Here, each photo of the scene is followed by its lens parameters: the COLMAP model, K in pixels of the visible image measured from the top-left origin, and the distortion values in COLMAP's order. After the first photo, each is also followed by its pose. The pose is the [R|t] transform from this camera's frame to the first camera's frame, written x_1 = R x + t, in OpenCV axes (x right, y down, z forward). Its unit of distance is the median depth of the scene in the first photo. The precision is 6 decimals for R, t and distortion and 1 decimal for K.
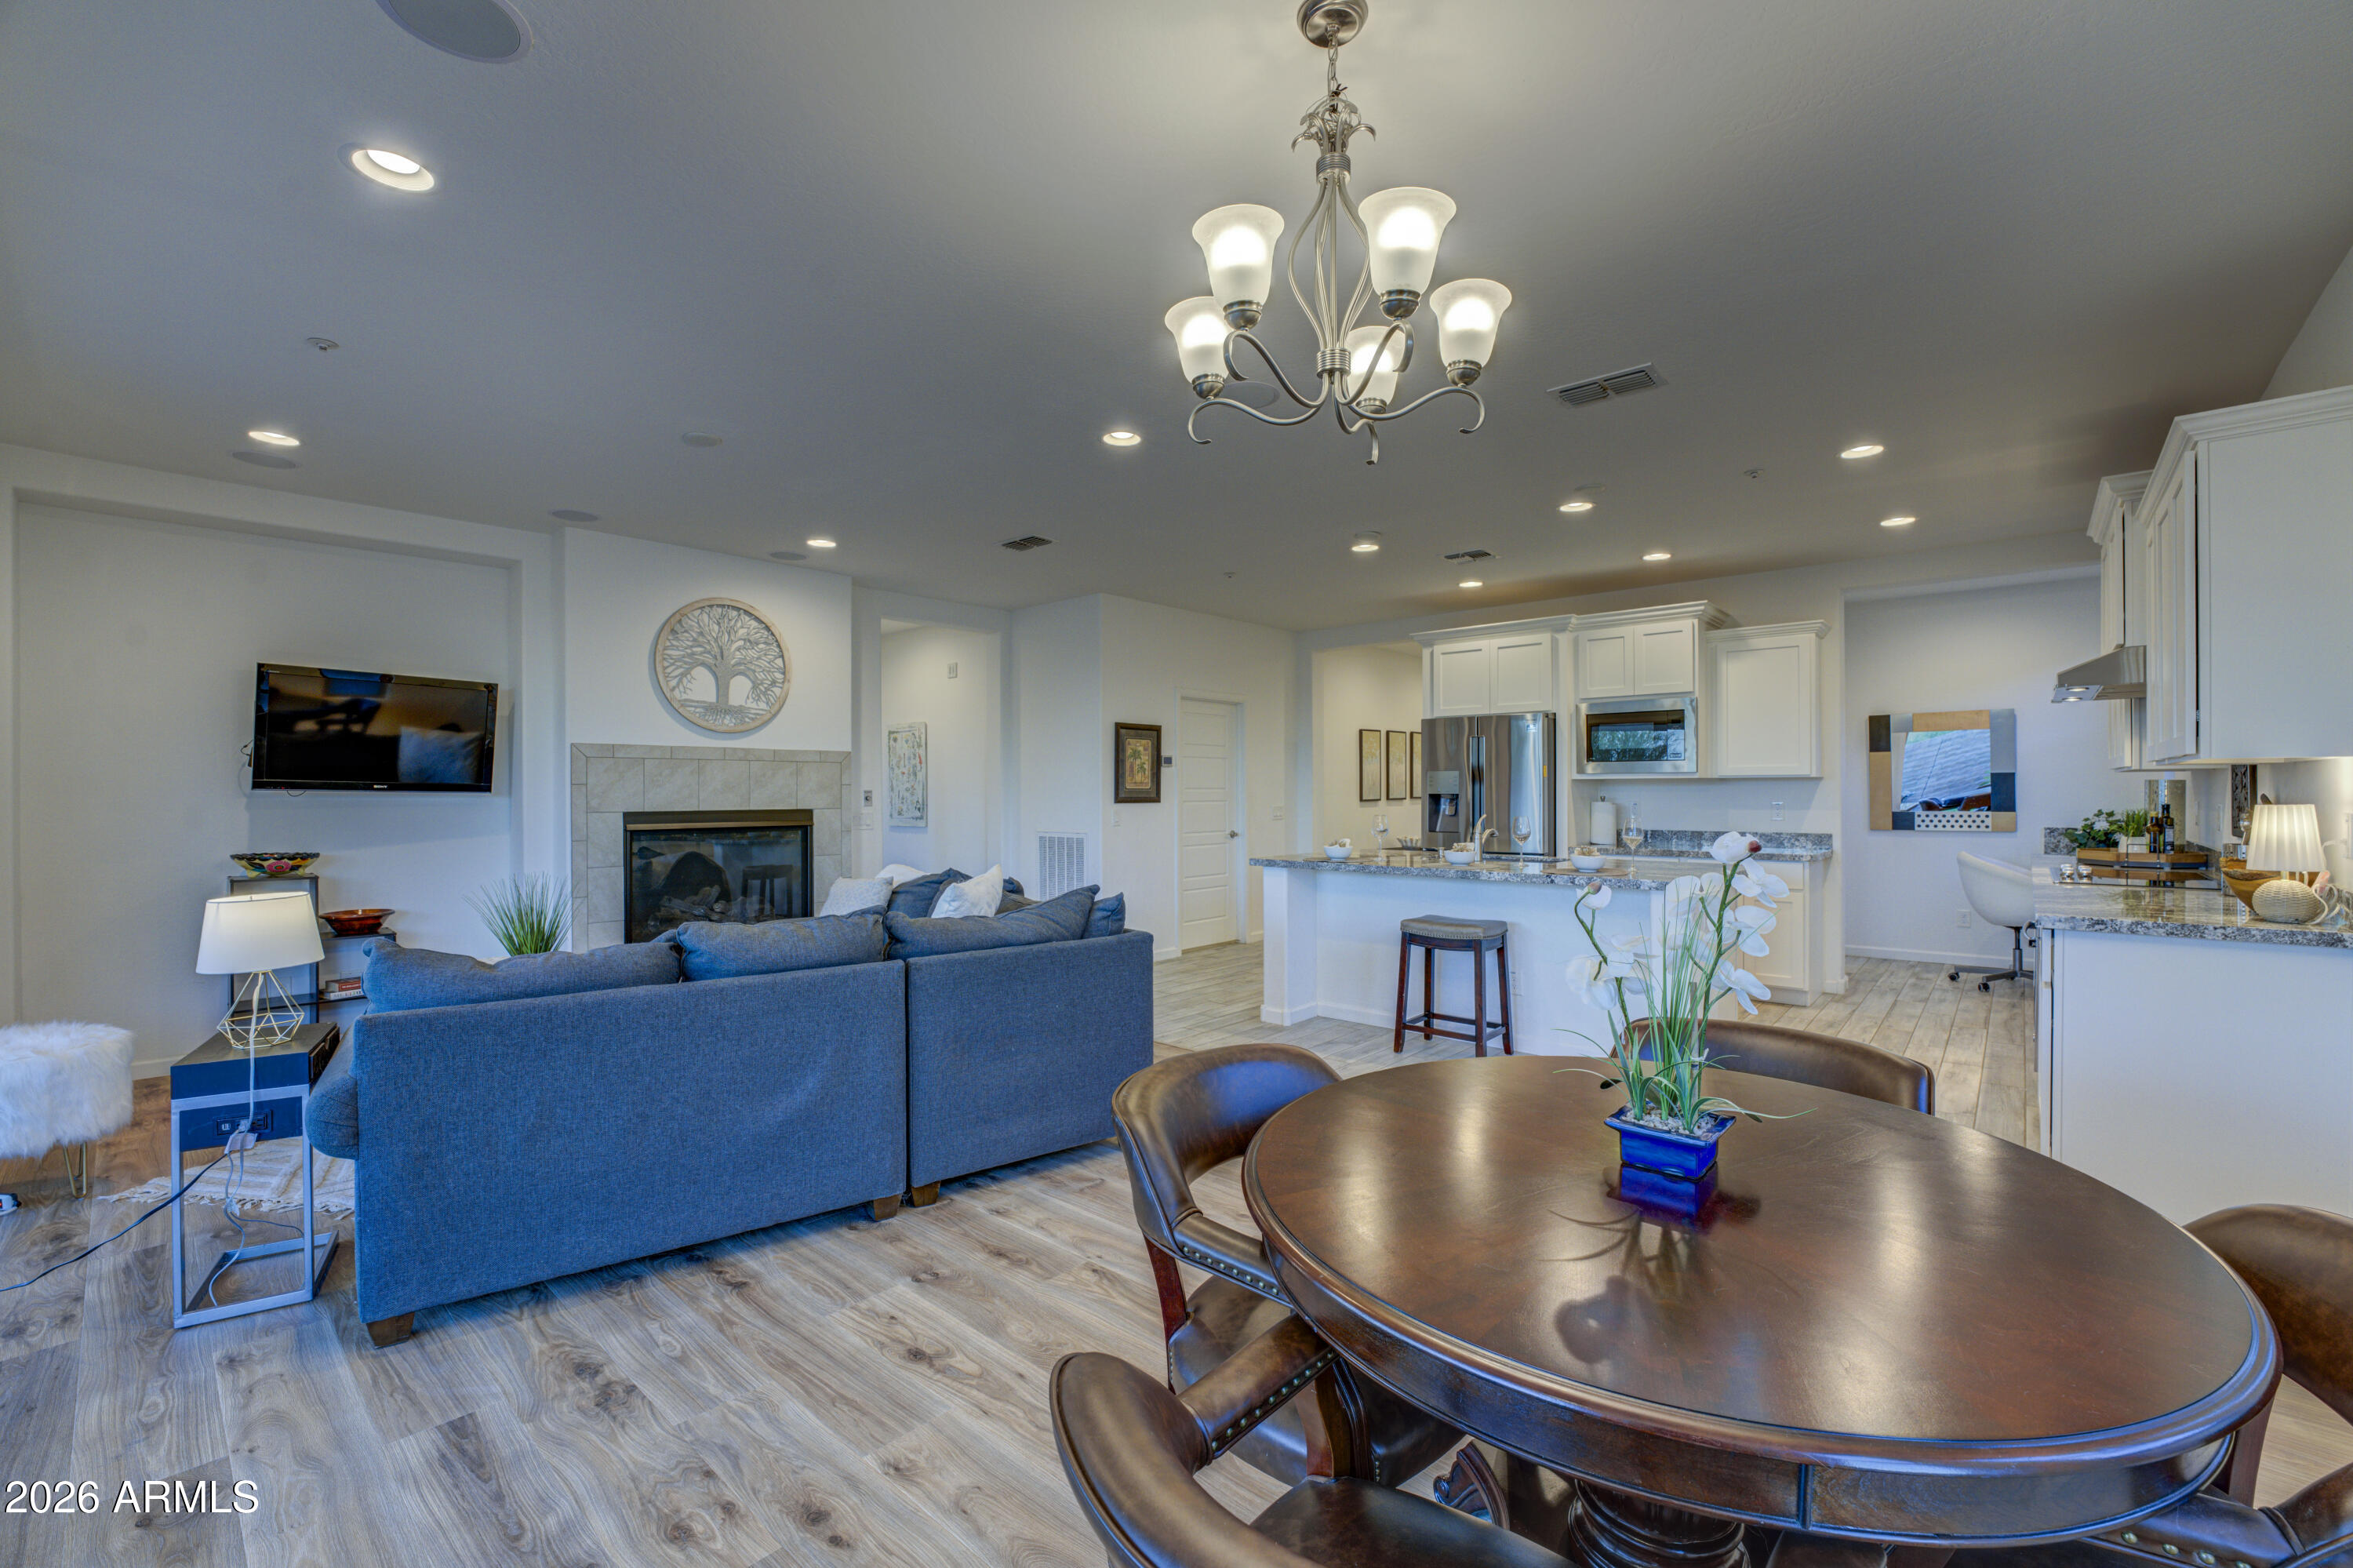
lens RADIAL K [[987.5, 0, 1169.2], [0, 987.5, 784.4], [0, 0, 1]] dist [-0.030879, 0.004666]
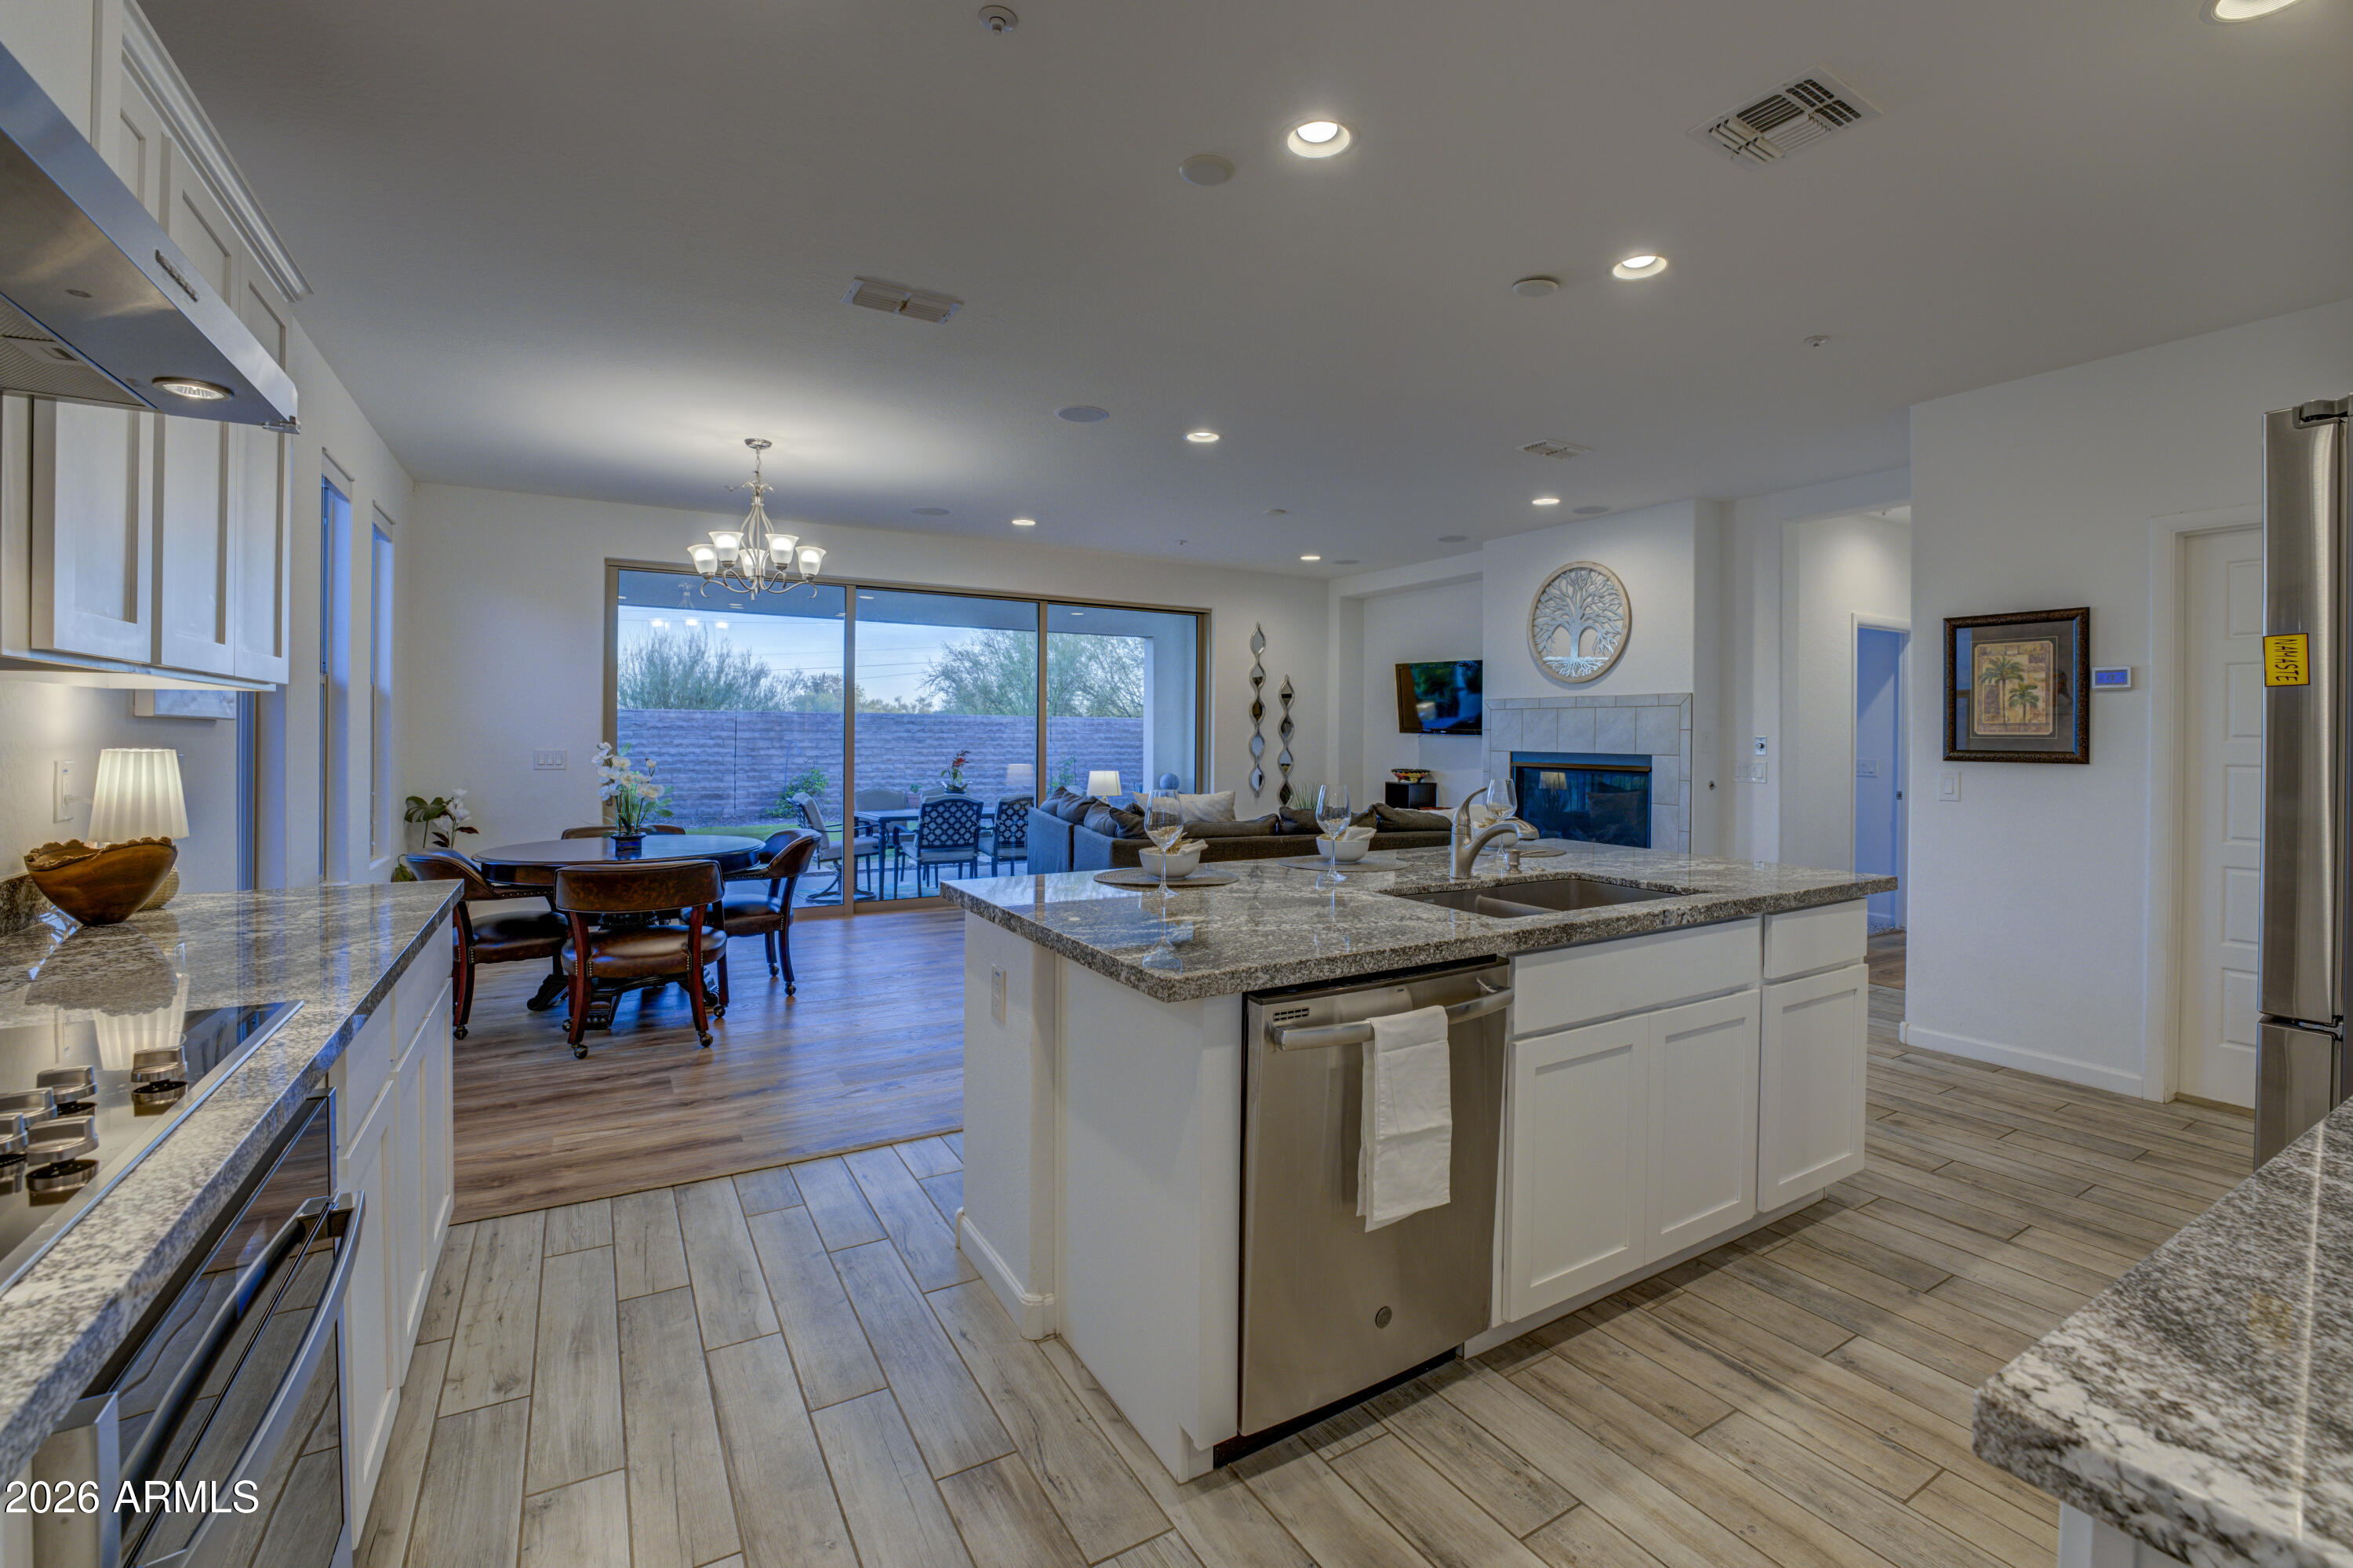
lens RADIAL K [[987.5, 0, 1190.0], [0, 987.5, 765.4], [0, 0, 1]] dist [-0.030879, 0.004666]
pose [[-0.328645, 0.030762, -0.943953, 0.613120], [-0.001889, 0.999446, 0.033229, 0.003897], [0.944452, 0.012704, -0.328404, 0.769822]]
